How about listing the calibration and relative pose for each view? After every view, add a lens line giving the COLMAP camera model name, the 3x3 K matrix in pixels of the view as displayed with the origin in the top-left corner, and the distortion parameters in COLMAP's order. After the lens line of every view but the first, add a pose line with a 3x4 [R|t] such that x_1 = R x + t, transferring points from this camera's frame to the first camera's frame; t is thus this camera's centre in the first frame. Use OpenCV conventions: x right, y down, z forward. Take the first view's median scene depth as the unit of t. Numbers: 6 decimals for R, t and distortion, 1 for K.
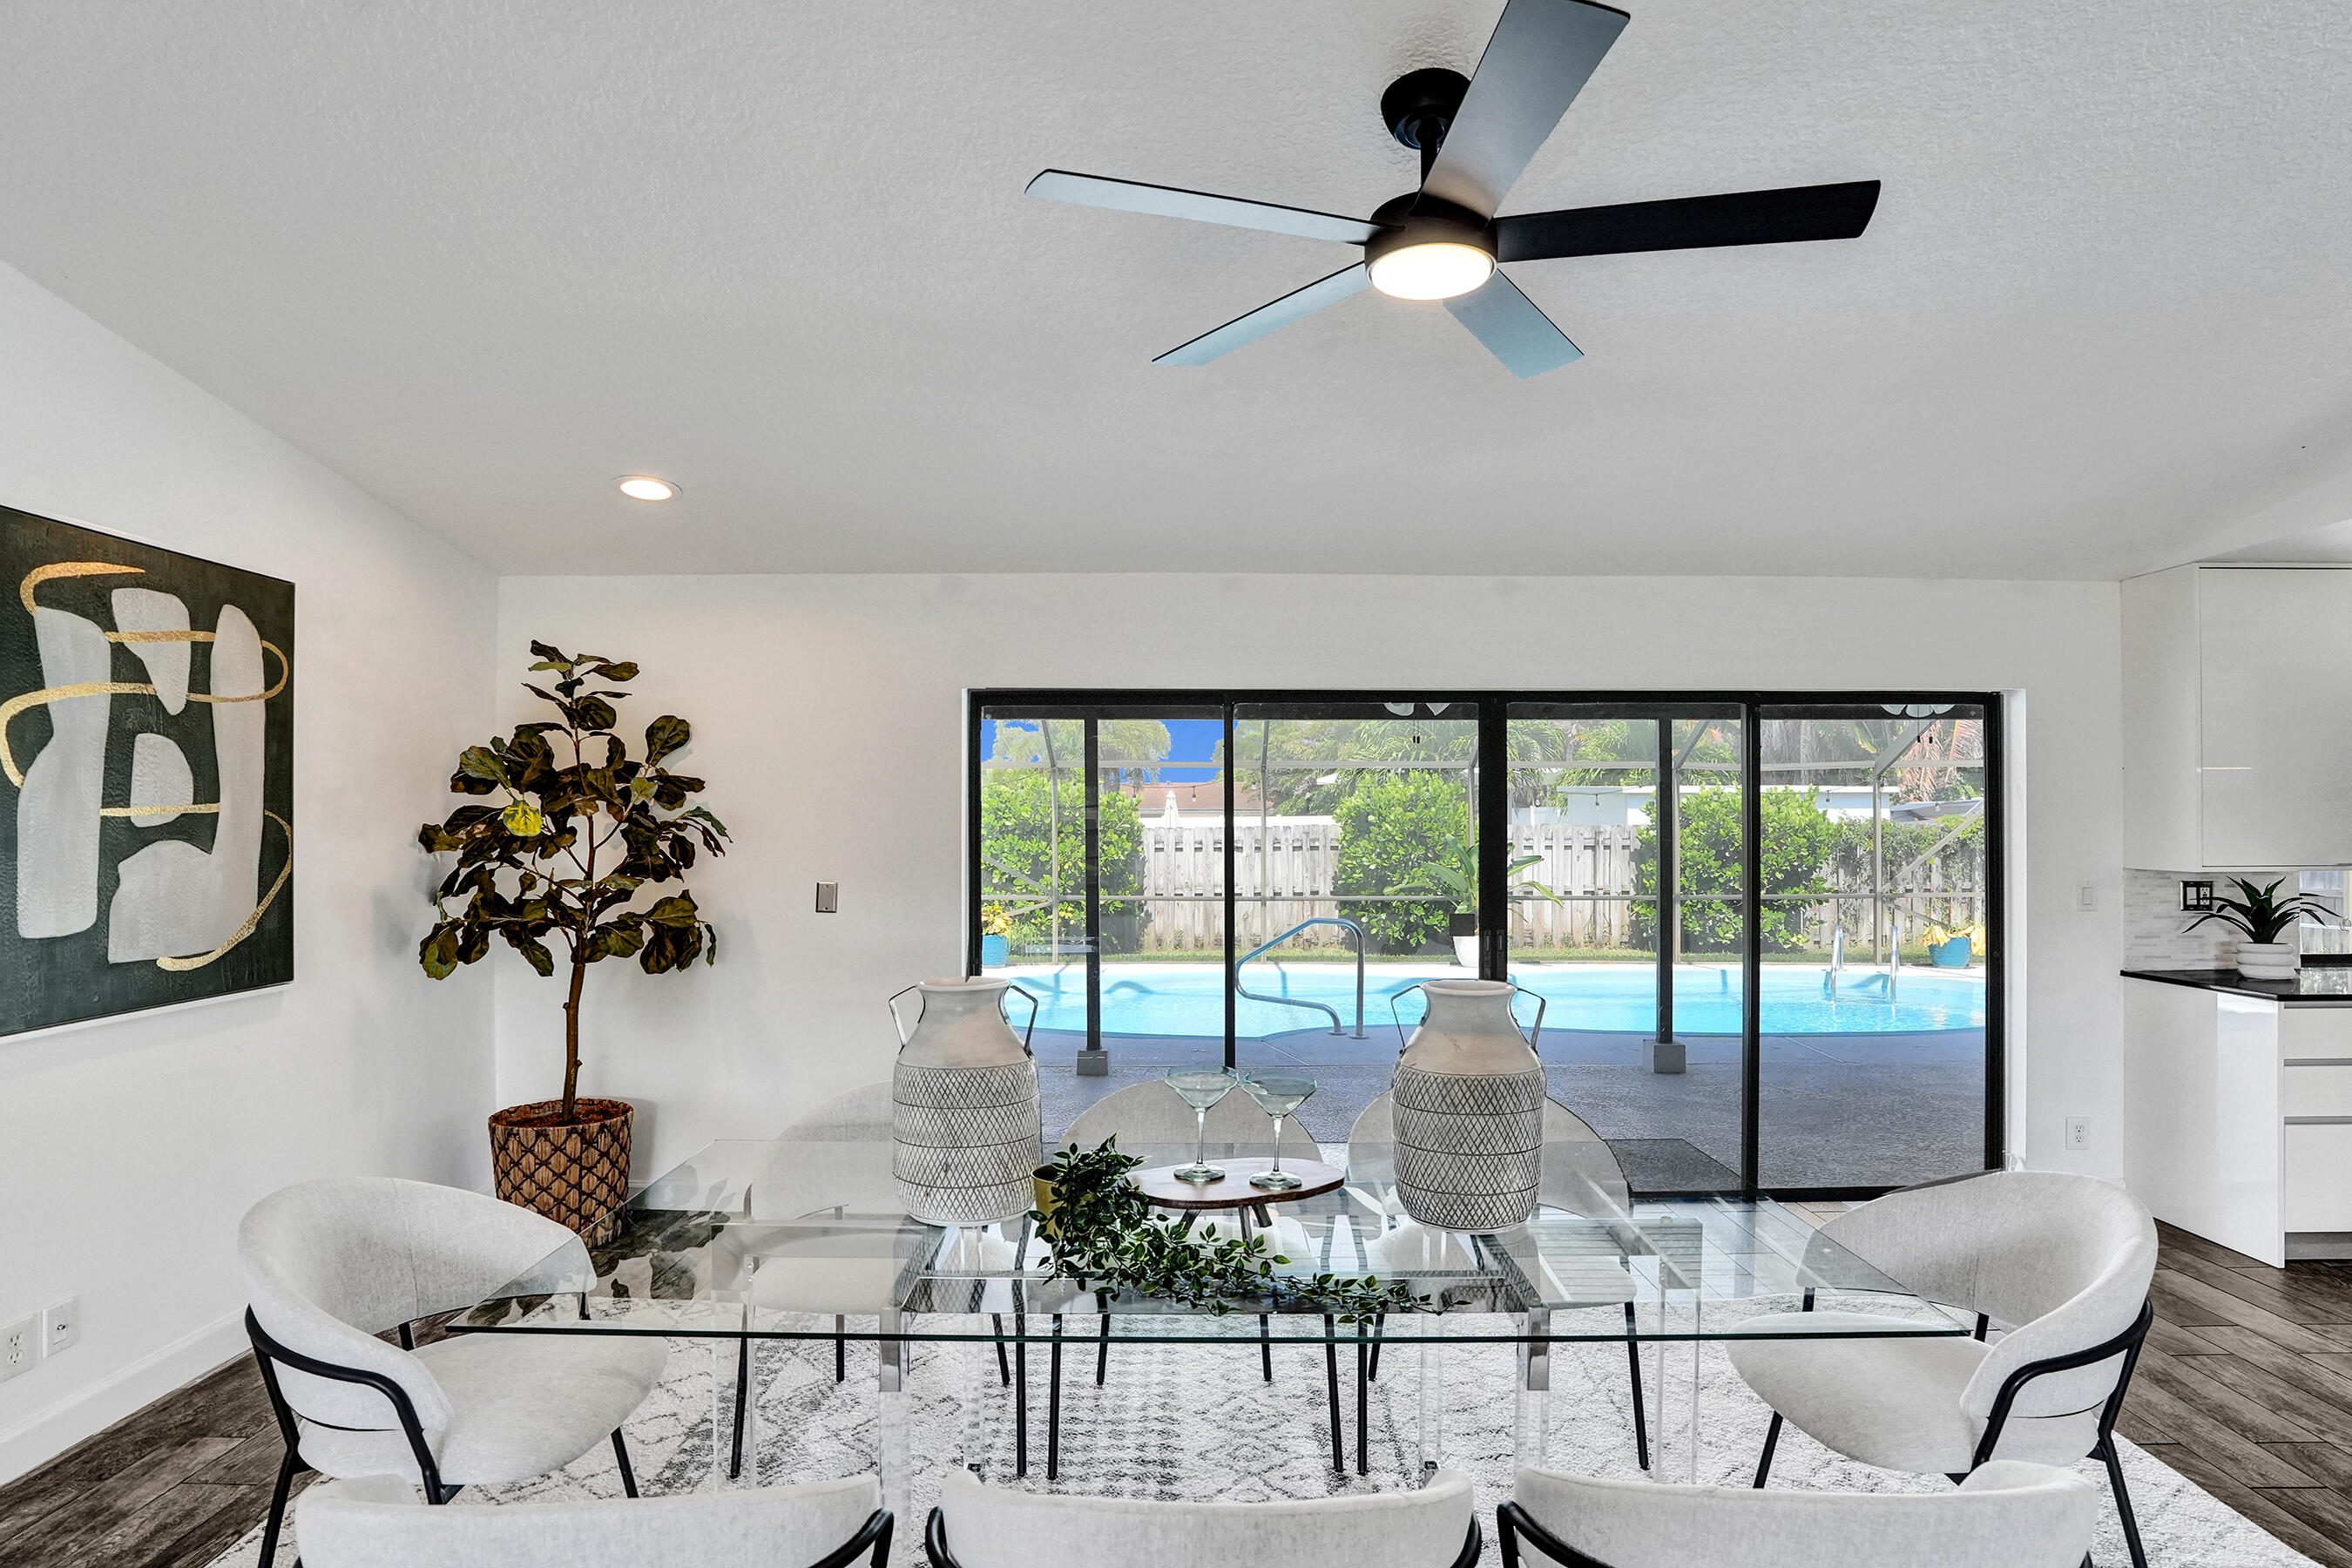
lens RADIAL K [[1297.3, 0, 1164.3], [0, 1297.3, 804.0], [0, 0, 1]] dist [-0.066661, 0.016695]
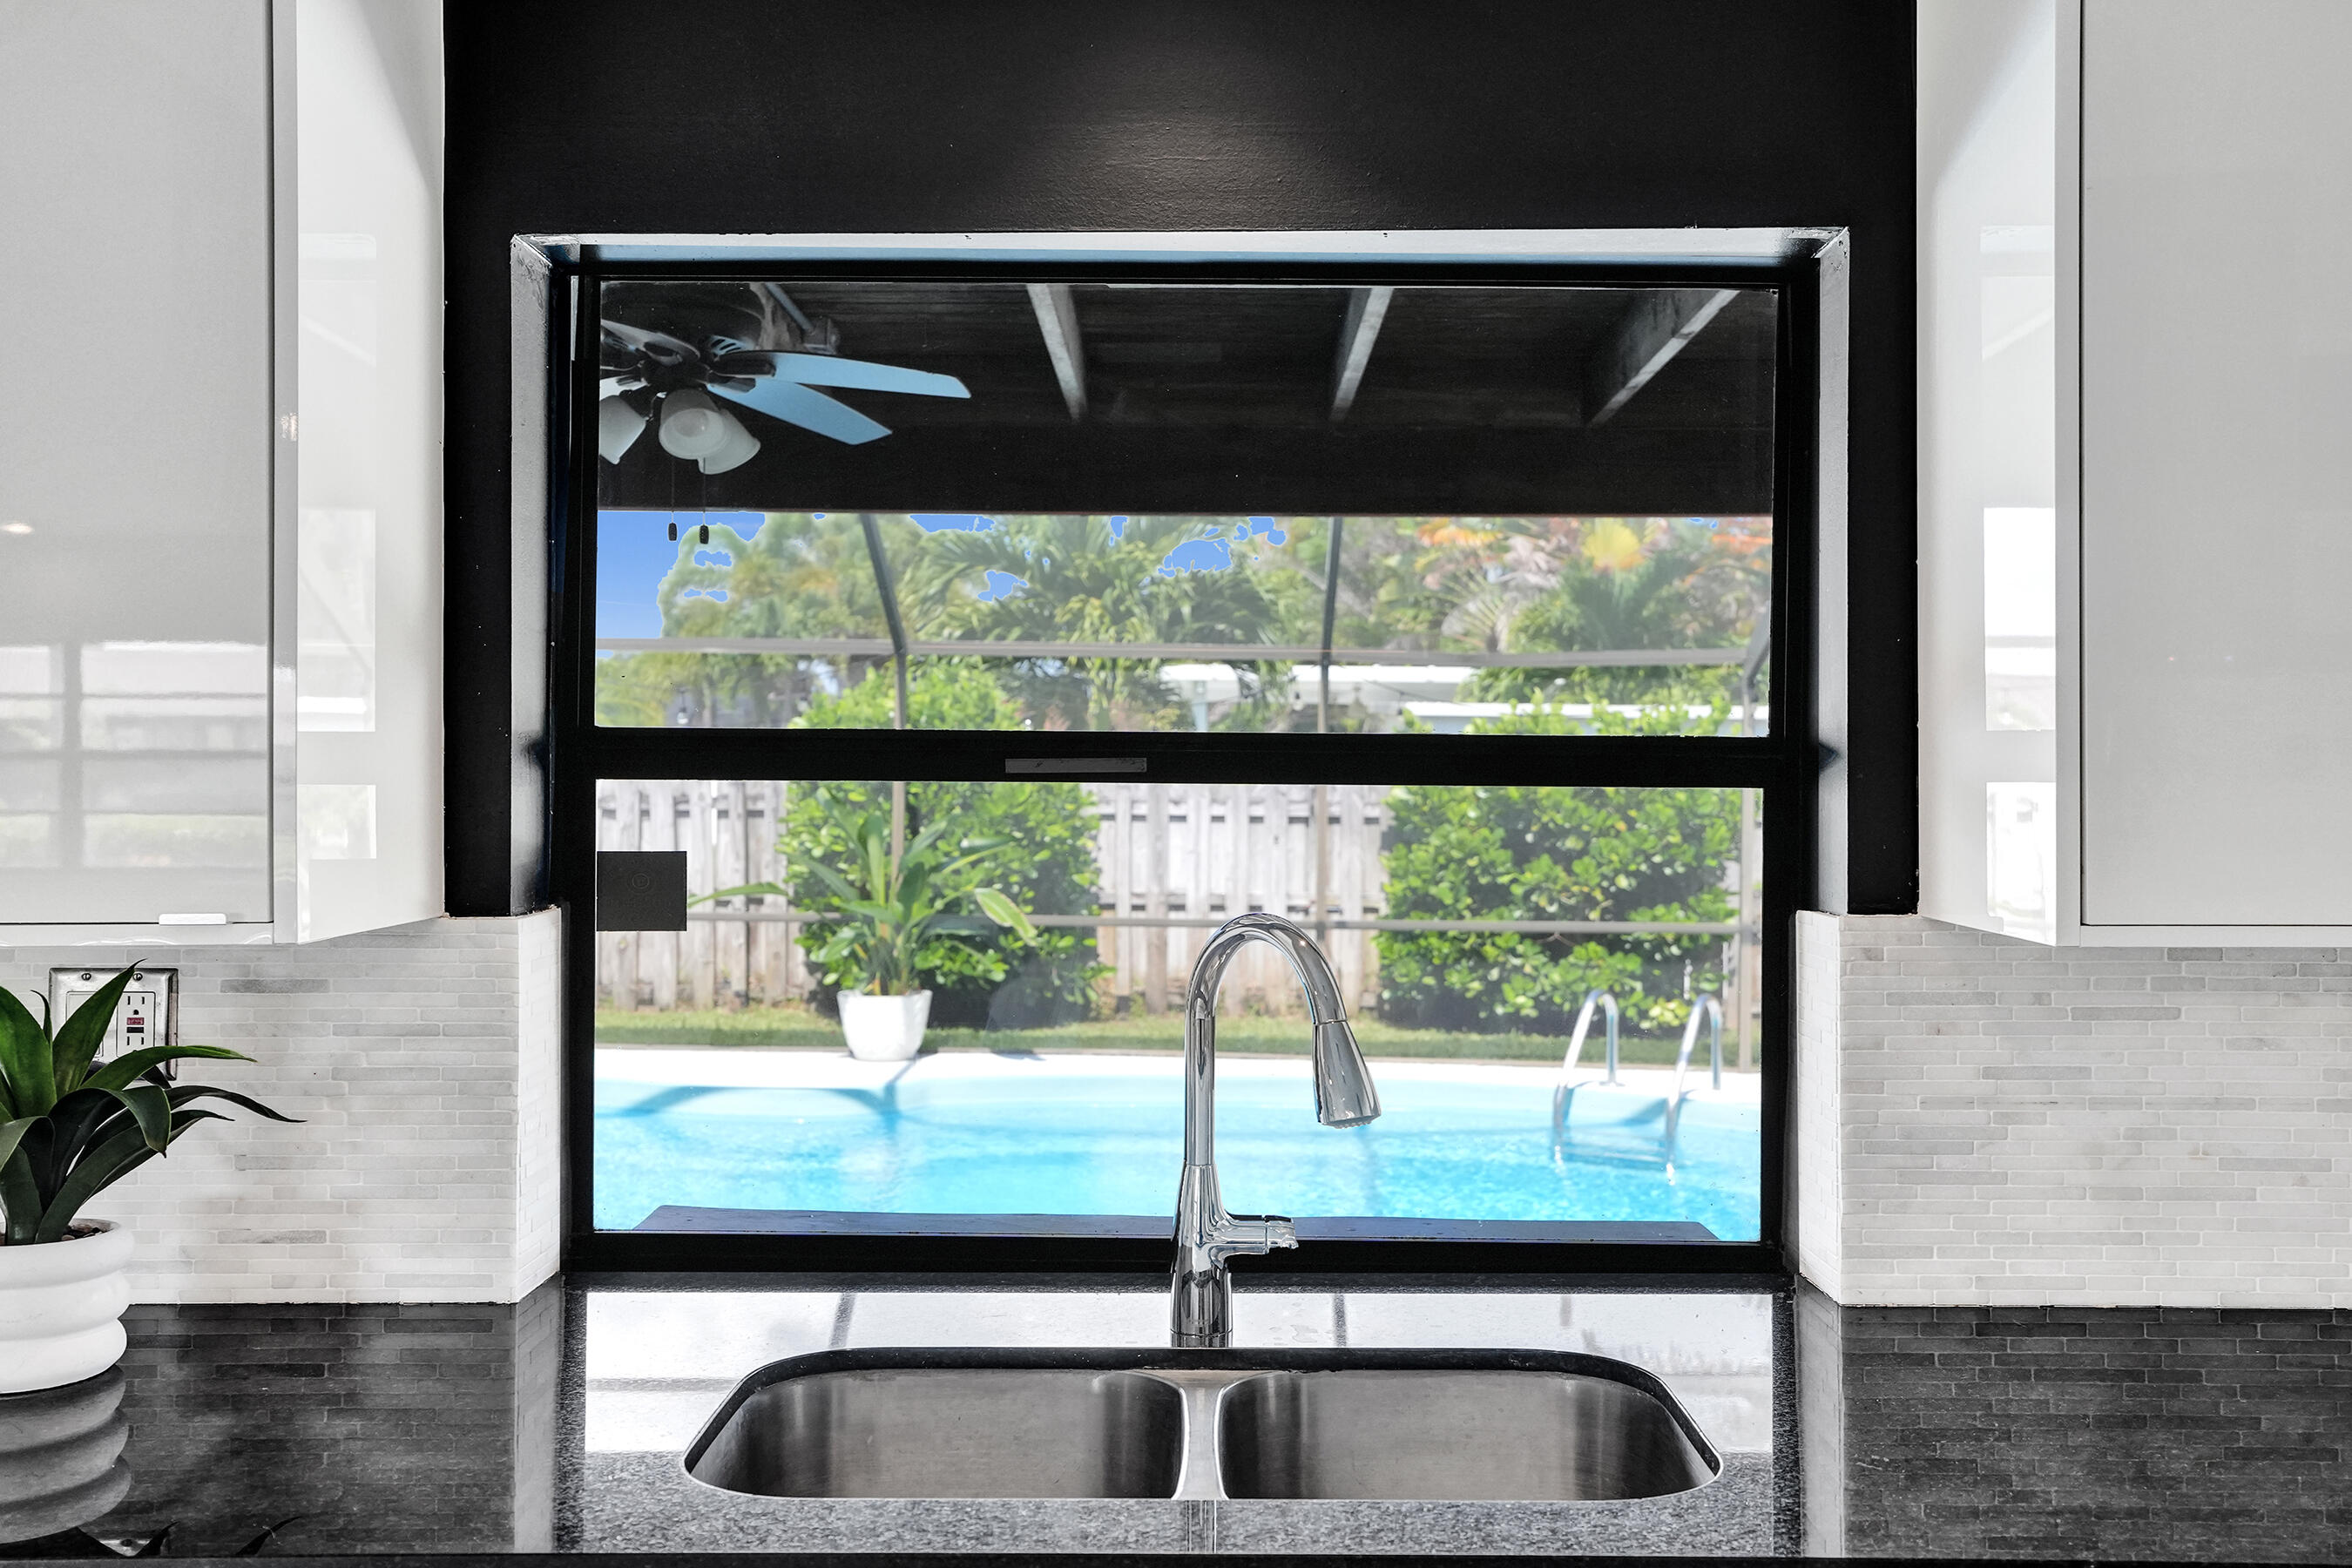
lens RADIAL K [[2257.6, 0, 1176.0], [0, 2257.6, 784.0], [0, 0, 1]] dist [0.072932, 0.004609]
pose [[0.999973, 0.006507, 0.003398, 1.154240], [-0.006580, 0.999735, 0.022077, 0.011612], [-0.003254, -0.022099, 0.999750, 0.559513]]
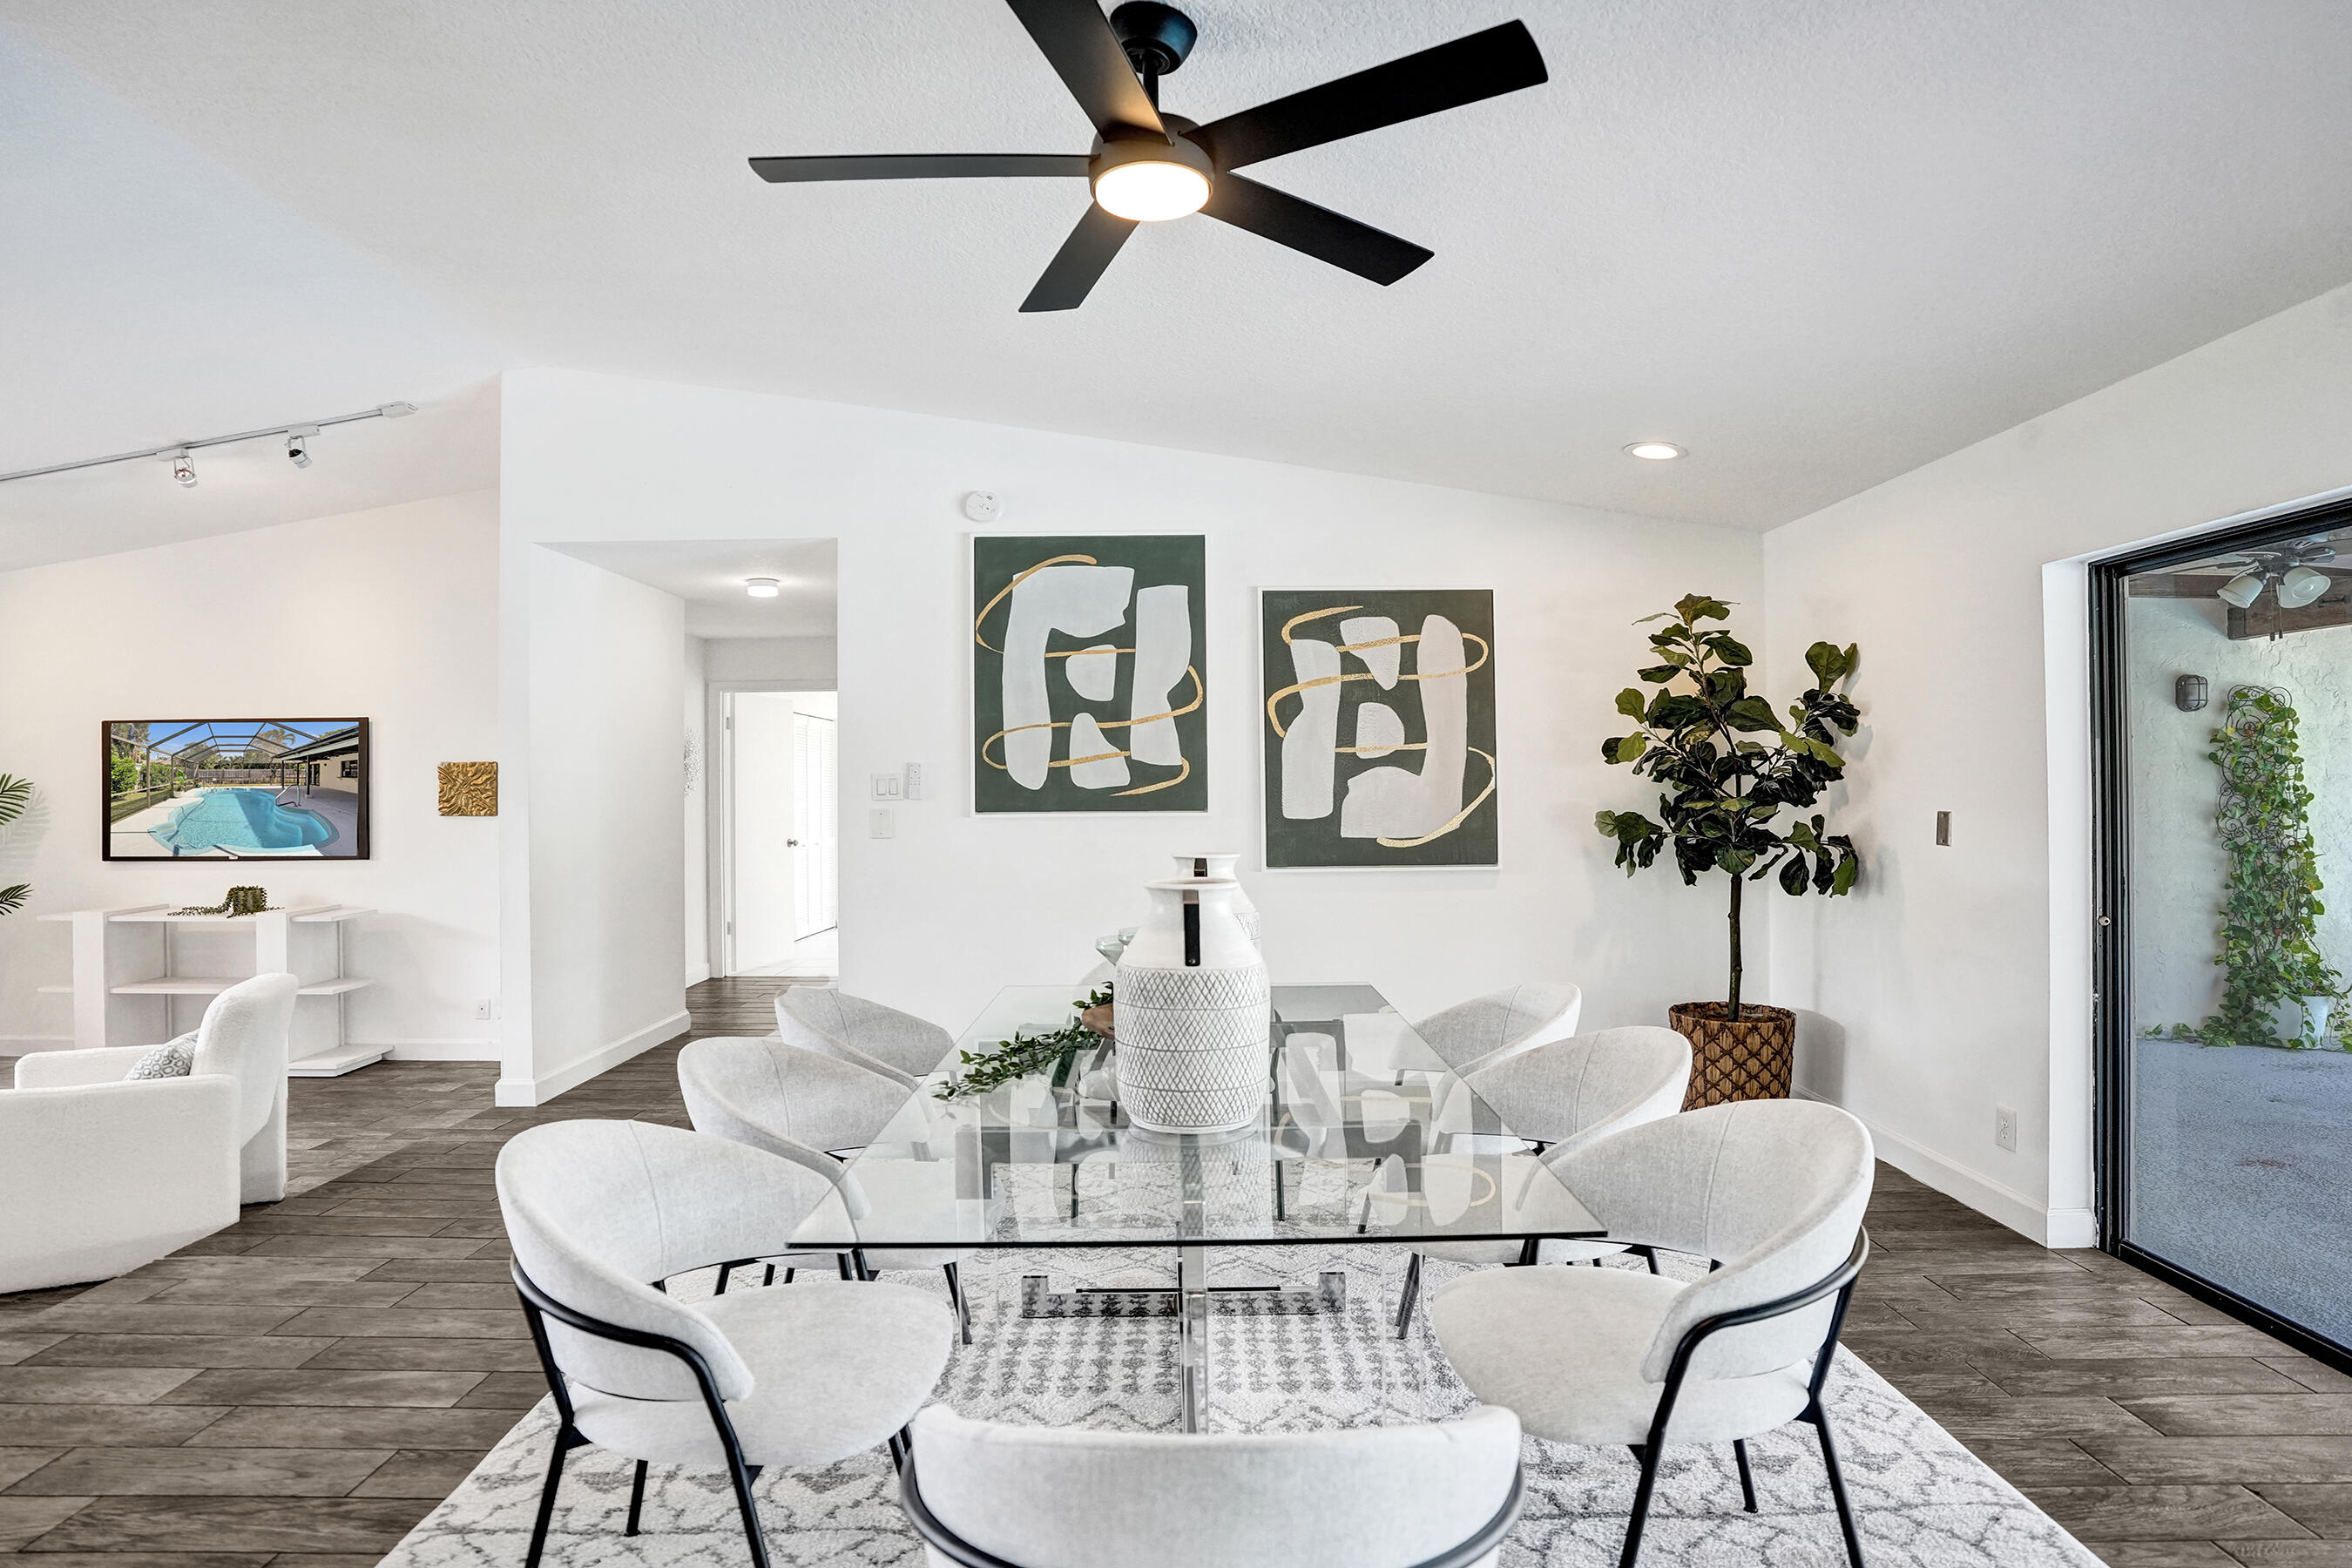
lens RADIAL K [[1288.9, 0, 1179.6], [0, 1288.9, 774.5], [0, 0, 1]] dist [-0.060503, 0.014524]
pose [[0.006602, -0.008202, -0.999945, 0.659347], [0.020355, 0.999760, -0.008067, 0.035243], [0.999771, -0.020301, 0.006767, 0.531777]]
